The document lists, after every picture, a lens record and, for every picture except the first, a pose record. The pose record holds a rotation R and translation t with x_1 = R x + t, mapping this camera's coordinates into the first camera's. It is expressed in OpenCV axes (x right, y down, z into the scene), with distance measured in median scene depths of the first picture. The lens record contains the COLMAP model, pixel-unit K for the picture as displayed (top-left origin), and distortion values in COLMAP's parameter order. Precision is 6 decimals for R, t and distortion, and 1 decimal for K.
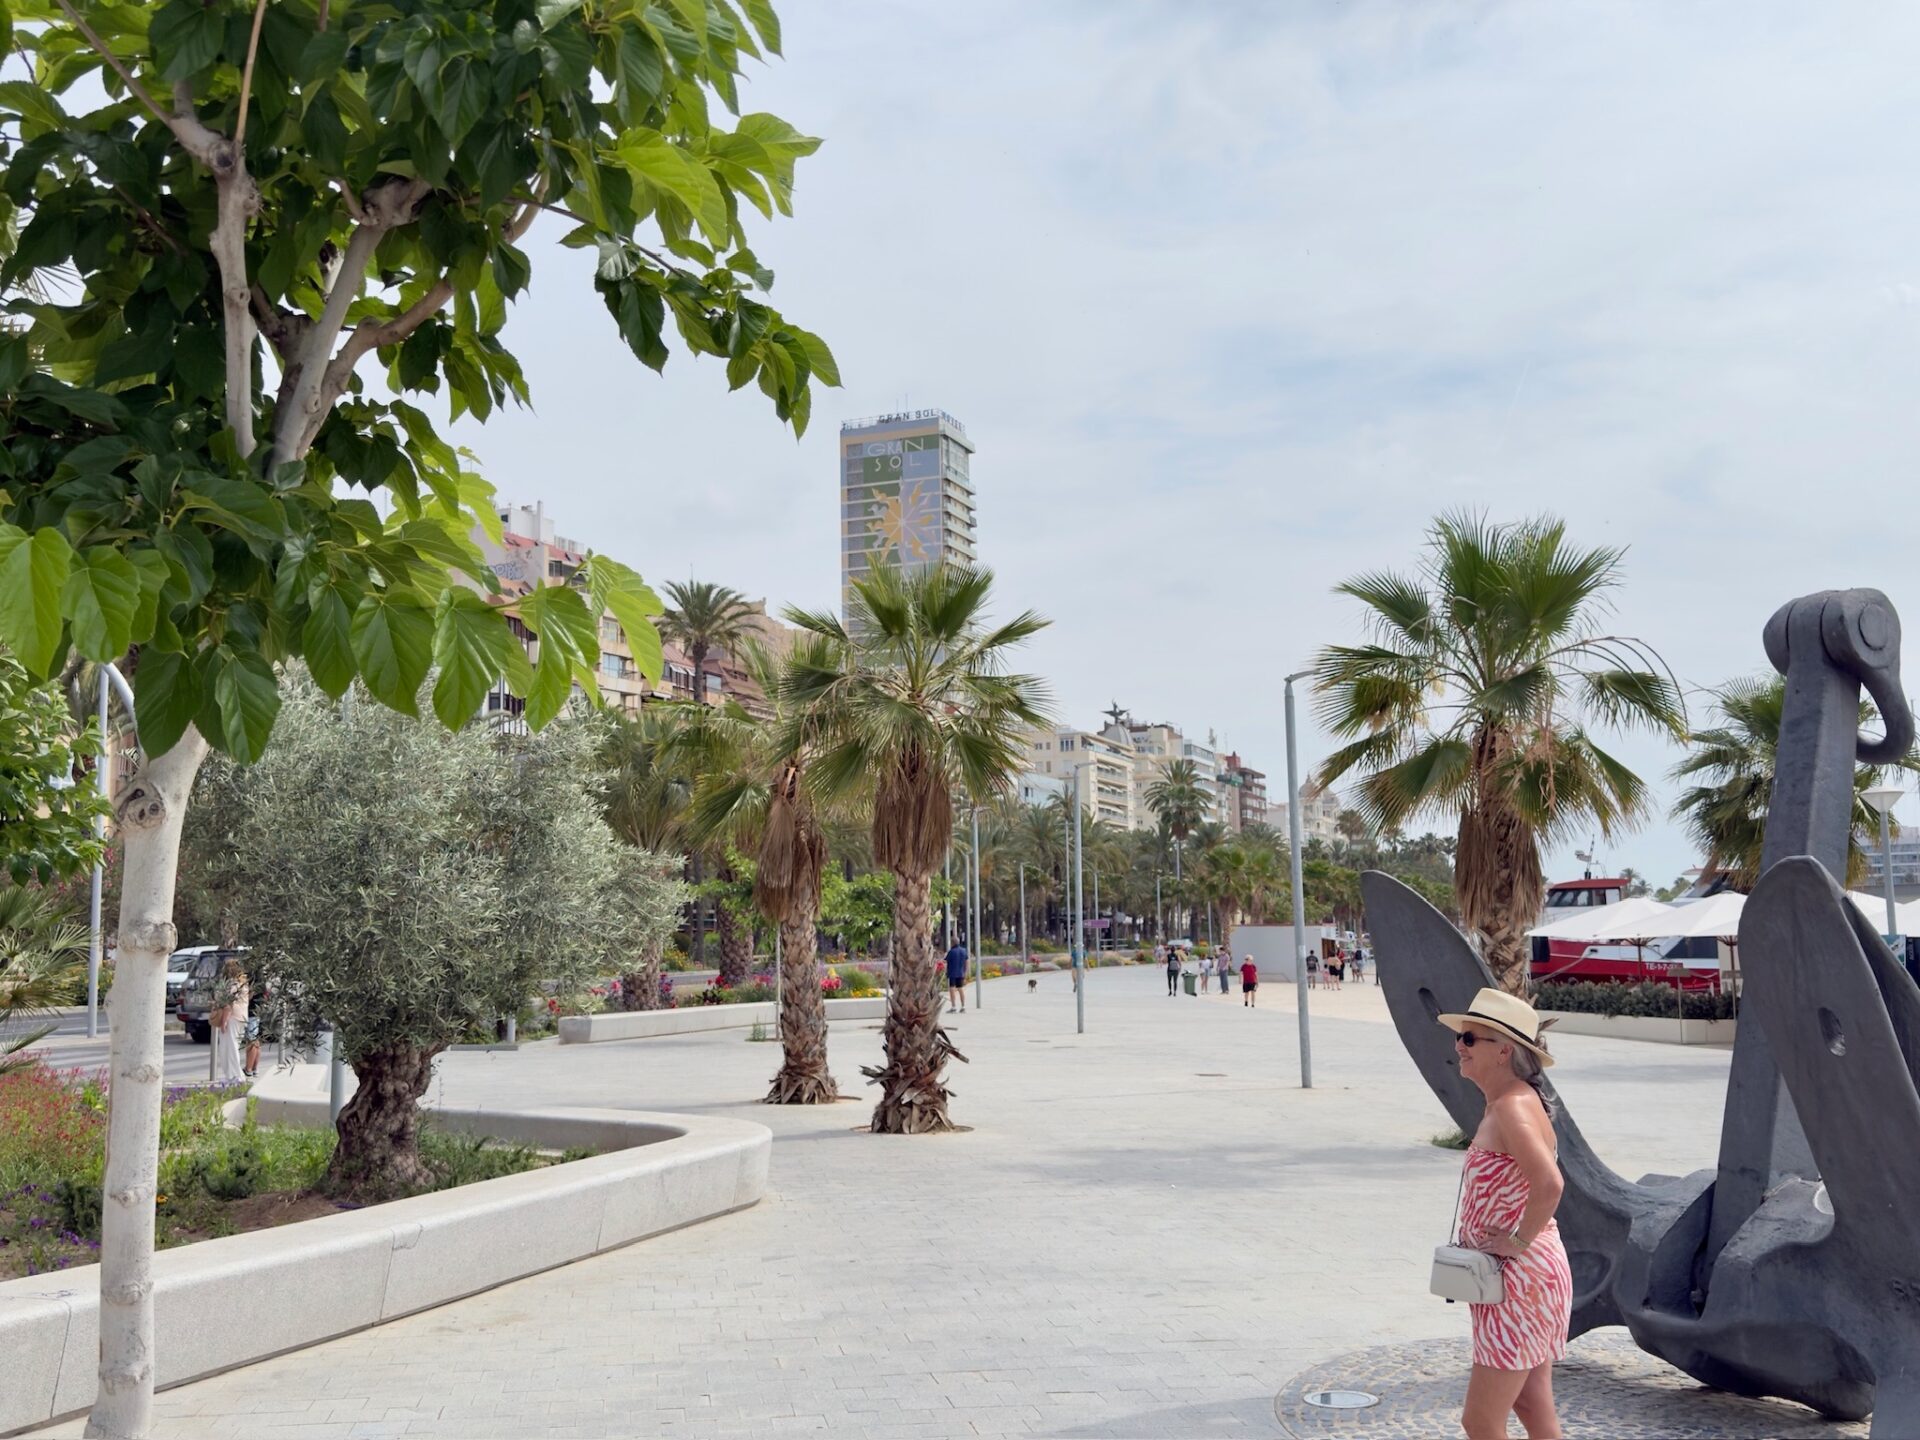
lens RADIAL K [[1951.8, 0, 961.6], [0, 1951.8, 718.3], [0, 0, 1]] dist [0.112303, 0.000000]
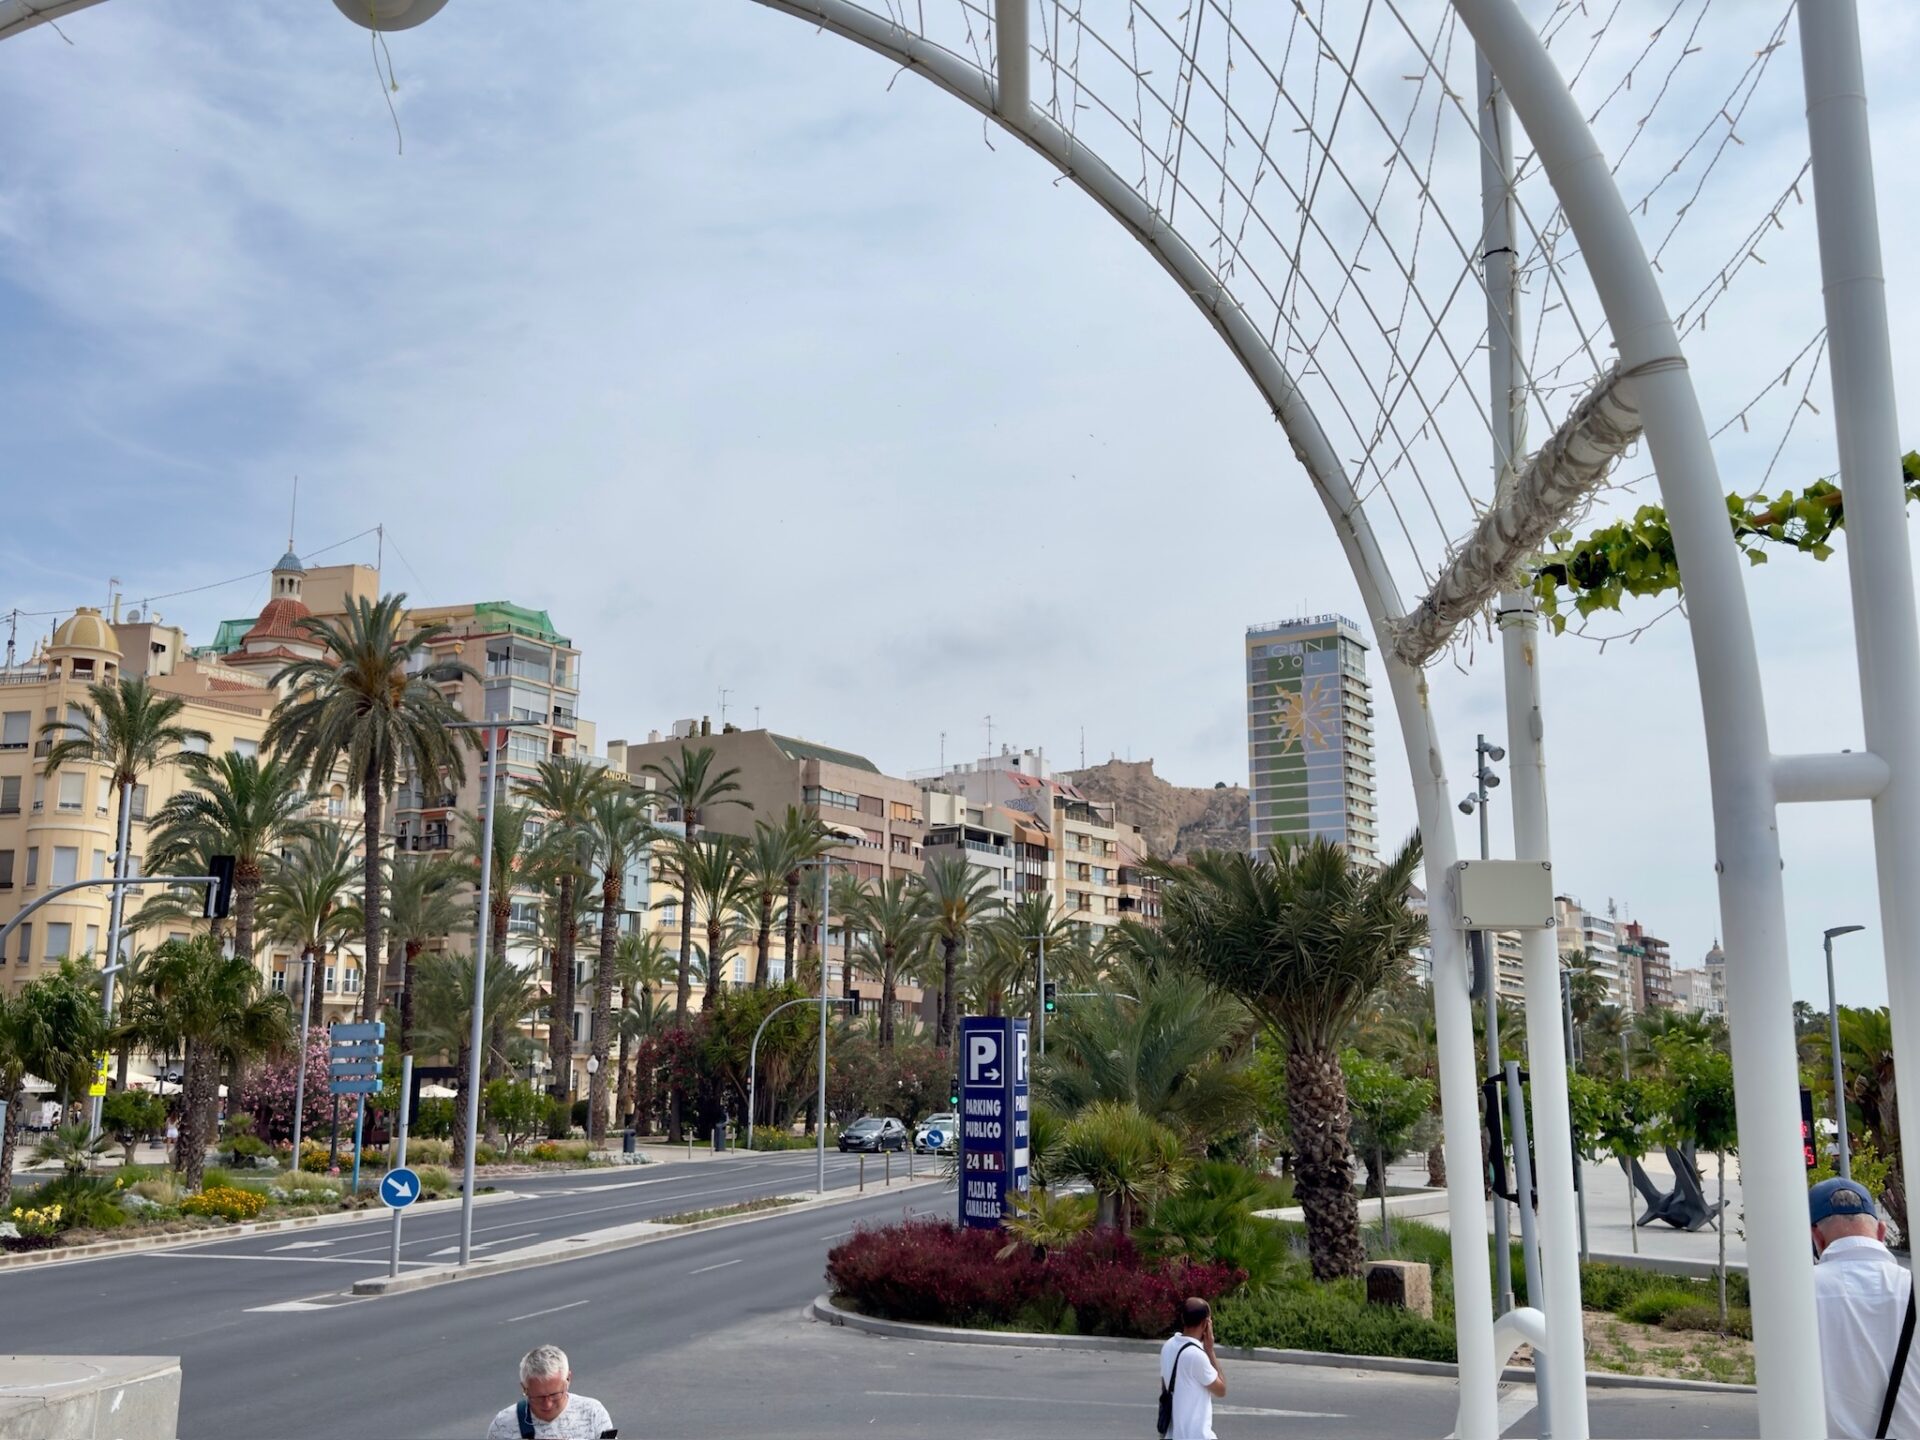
lens RADIAL K [[1951.8, 0, 957.2], [0, 1951.8, 722.0], [0, 0, 1]] dist [0.112303, 0.000000]
pose [[0.981515, -0.023002, -0.190000, -0.012724], [0.008791, 0.997122, -0.075305, -0.015017], [0.191186, 0.072243, 0.978892, -0.118339]]
